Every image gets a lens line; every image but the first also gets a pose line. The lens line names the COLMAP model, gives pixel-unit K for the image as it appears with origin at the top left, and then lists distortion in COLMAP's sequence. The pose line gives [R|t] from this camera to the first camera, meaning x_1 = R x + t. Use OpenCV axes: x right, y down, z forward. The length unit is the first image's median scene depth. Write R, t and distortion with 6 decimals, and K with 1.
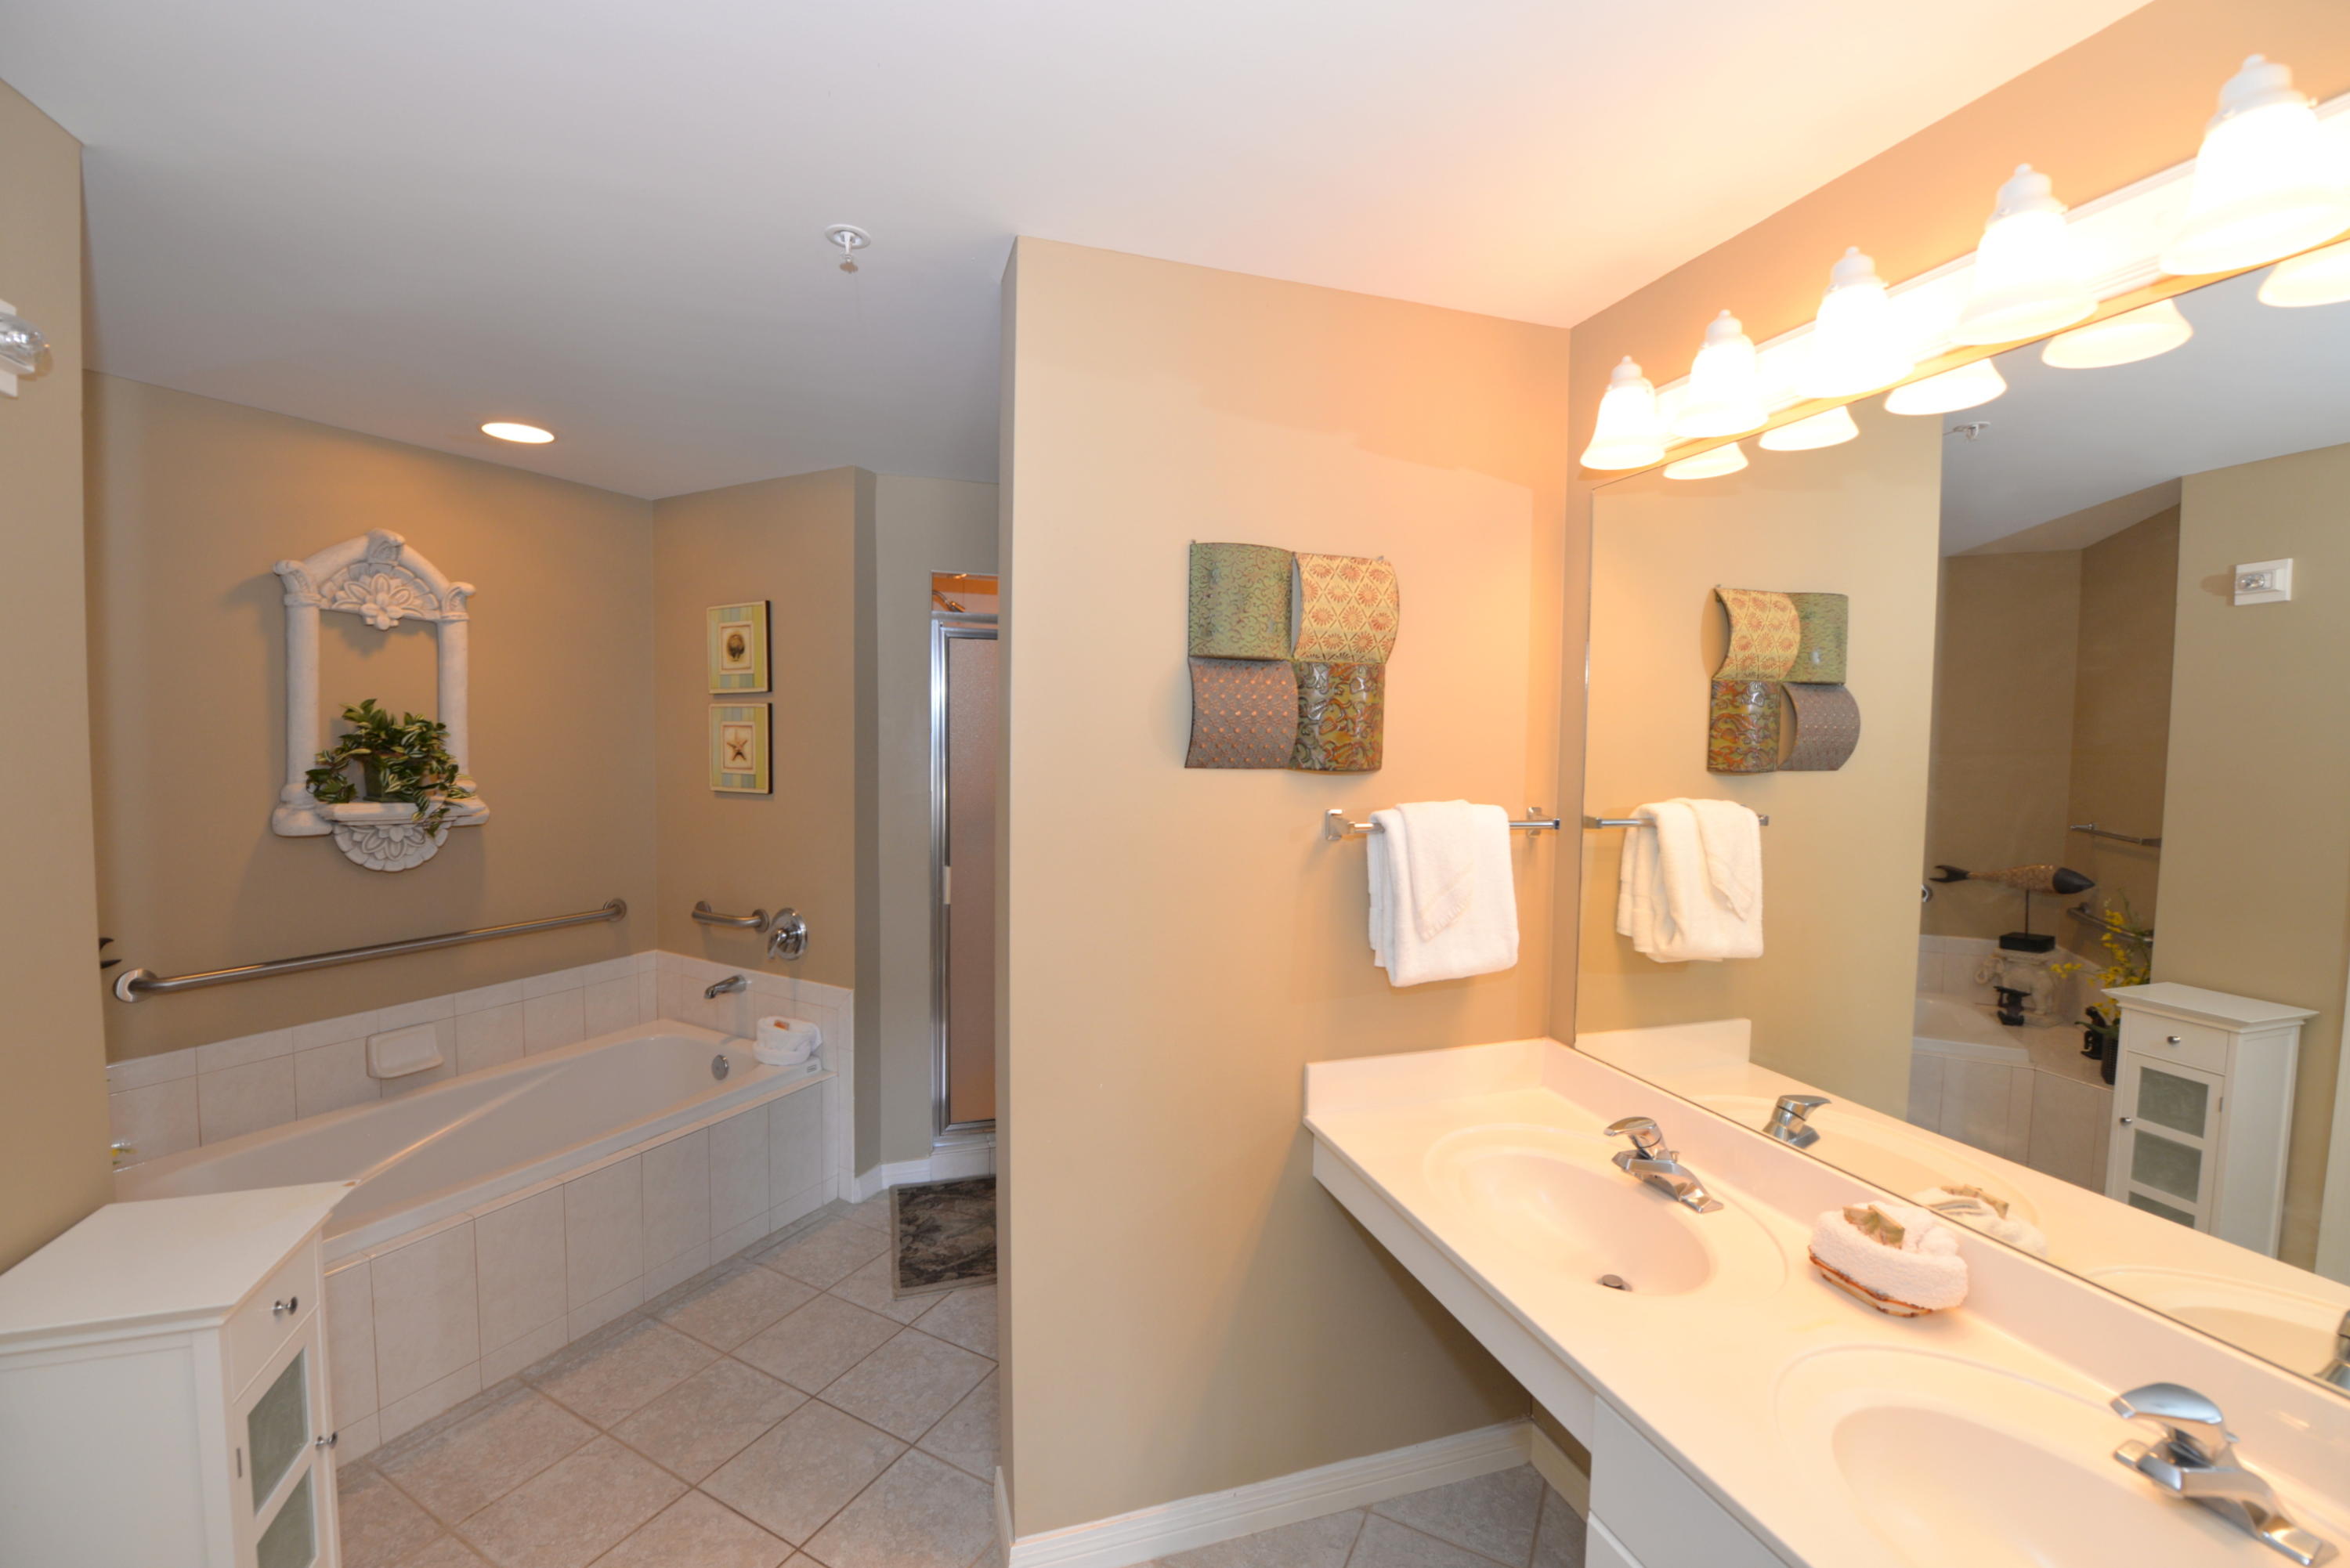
lens RADIAL K [[941.8, 0, 1179.7], [0, 941.8, 775.0], [0, 0, 1]] dist [-0.027081, 0.000093]
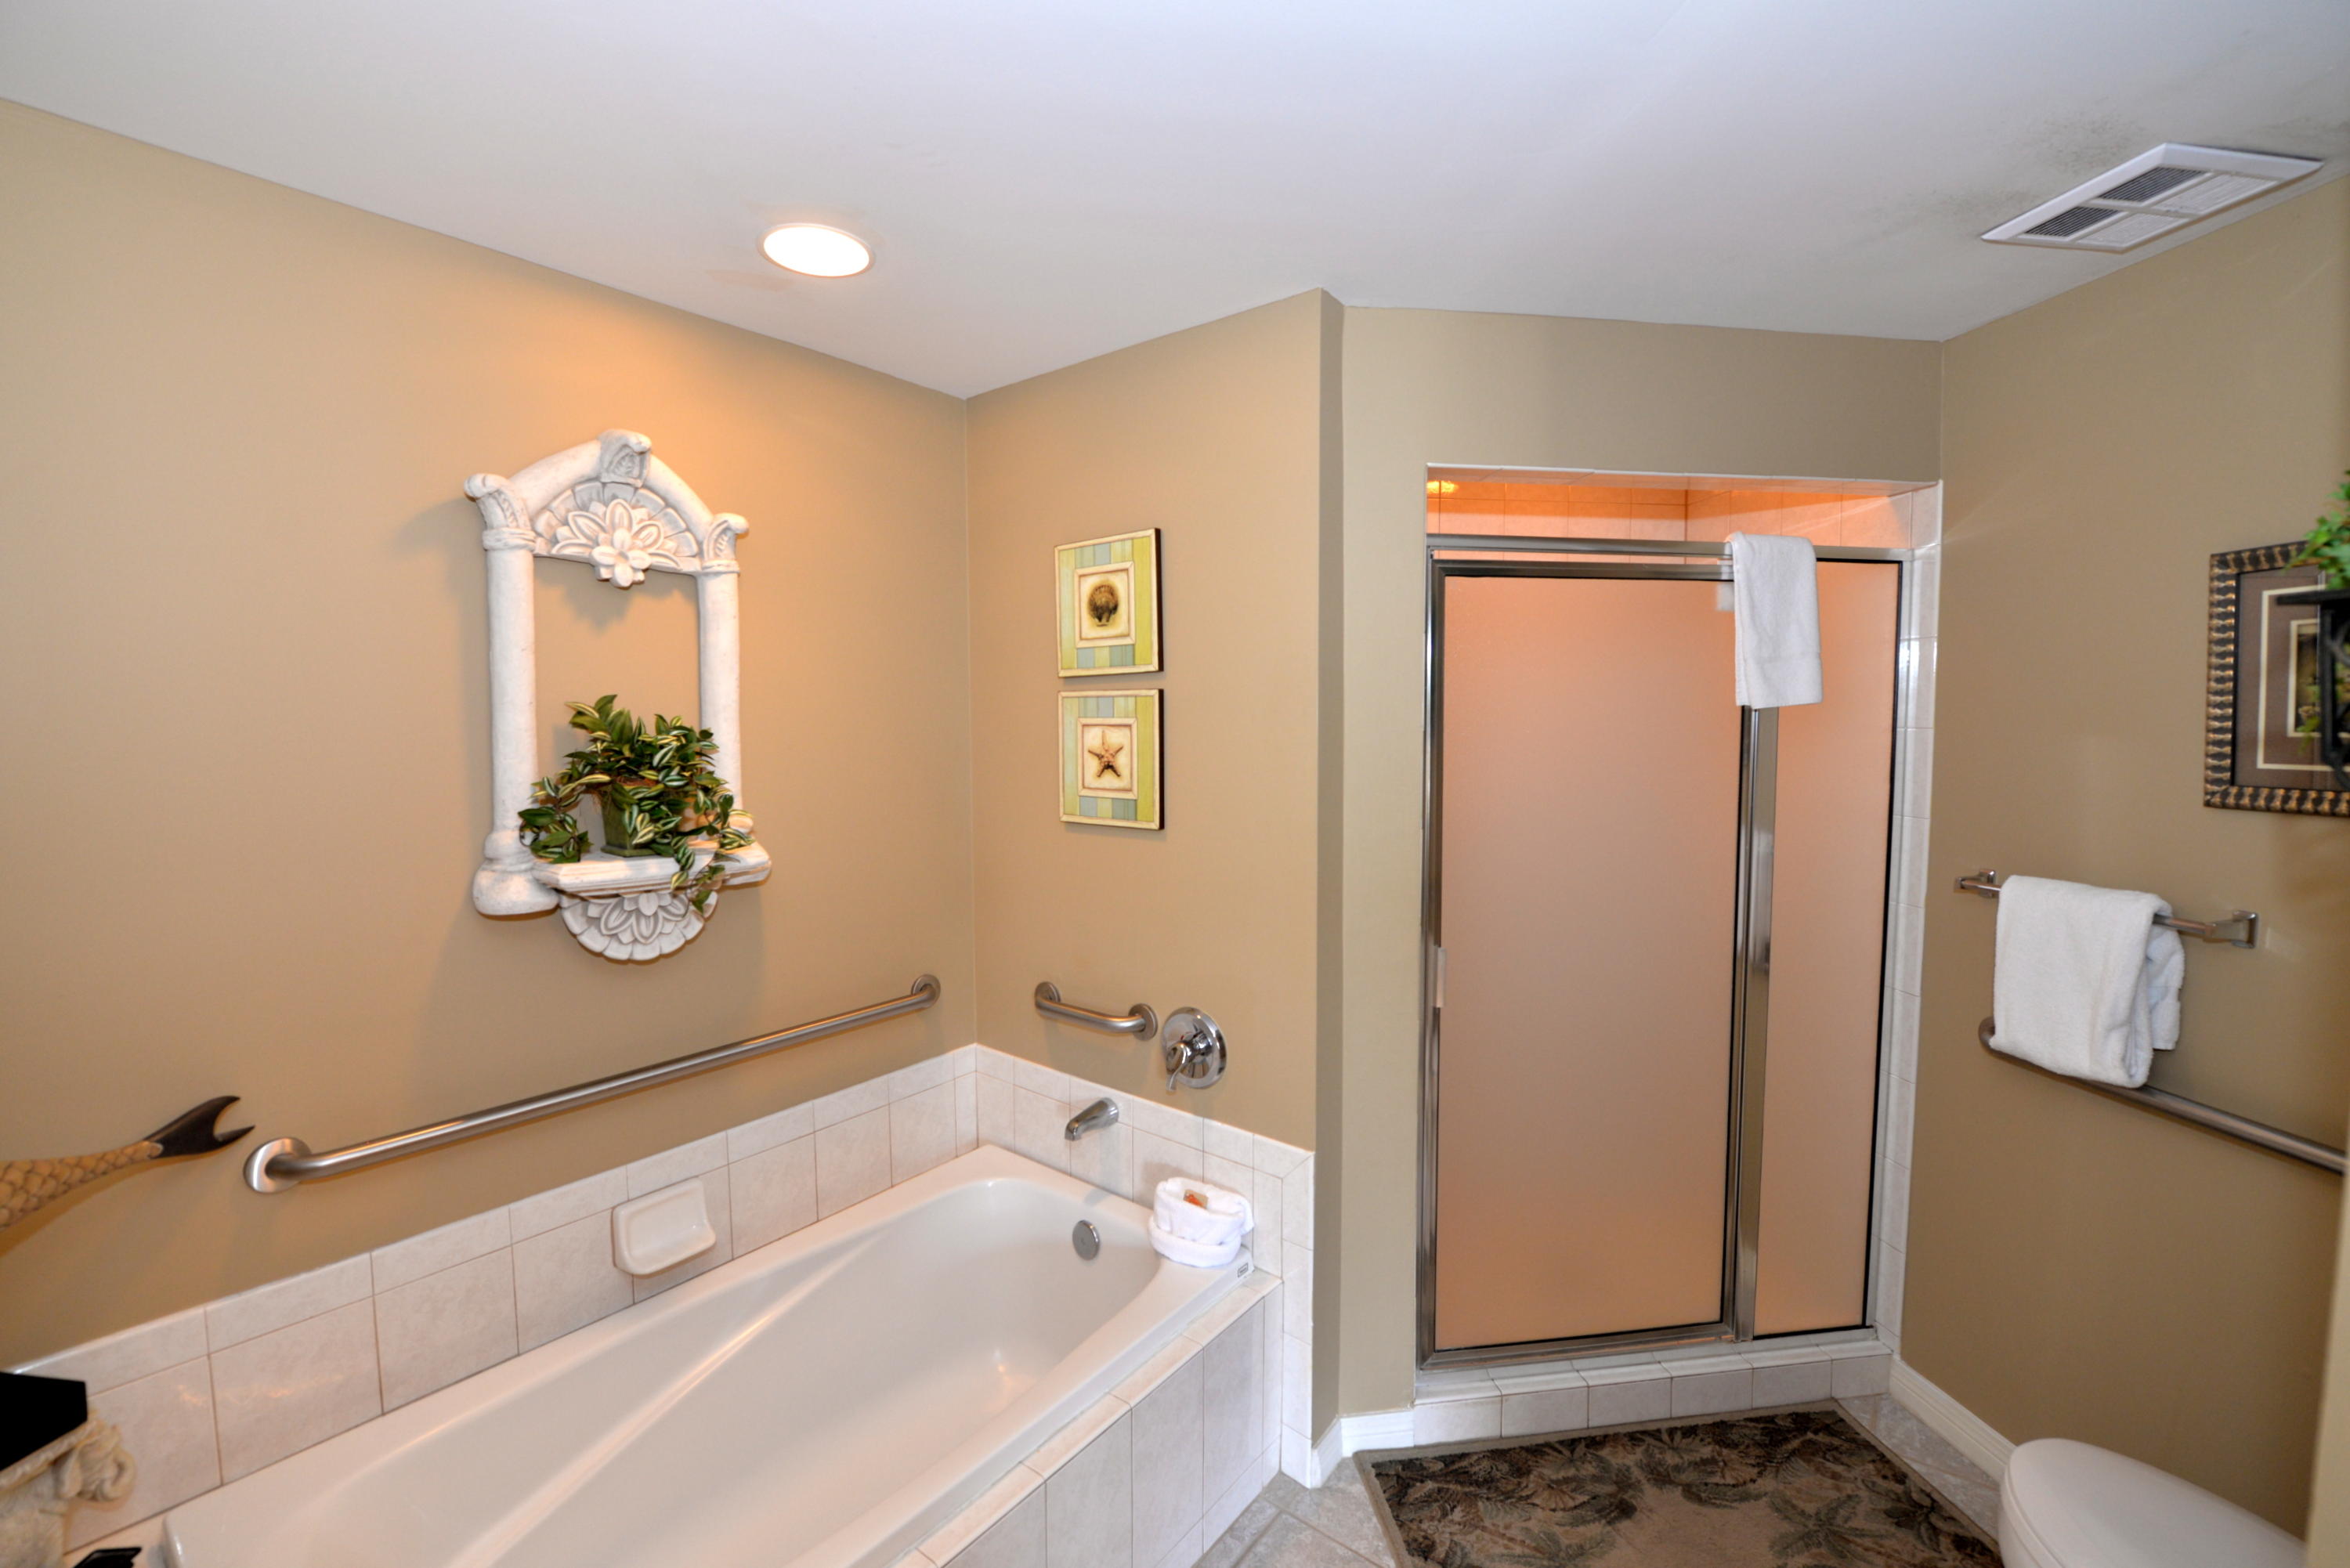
lens RADIAL K [[986.3, 0, 1171.7], [0, 986.3, 776.6], [0, 0, 1]] dist [-0.017872, -0.000173]
pose [[0.980278, -0.006565, -0.197514, -0.350541], [0.009596, 0.999850, 0.014394, -0.031033], [0.197390, -0.016005, 0.980194, 0.398344]]
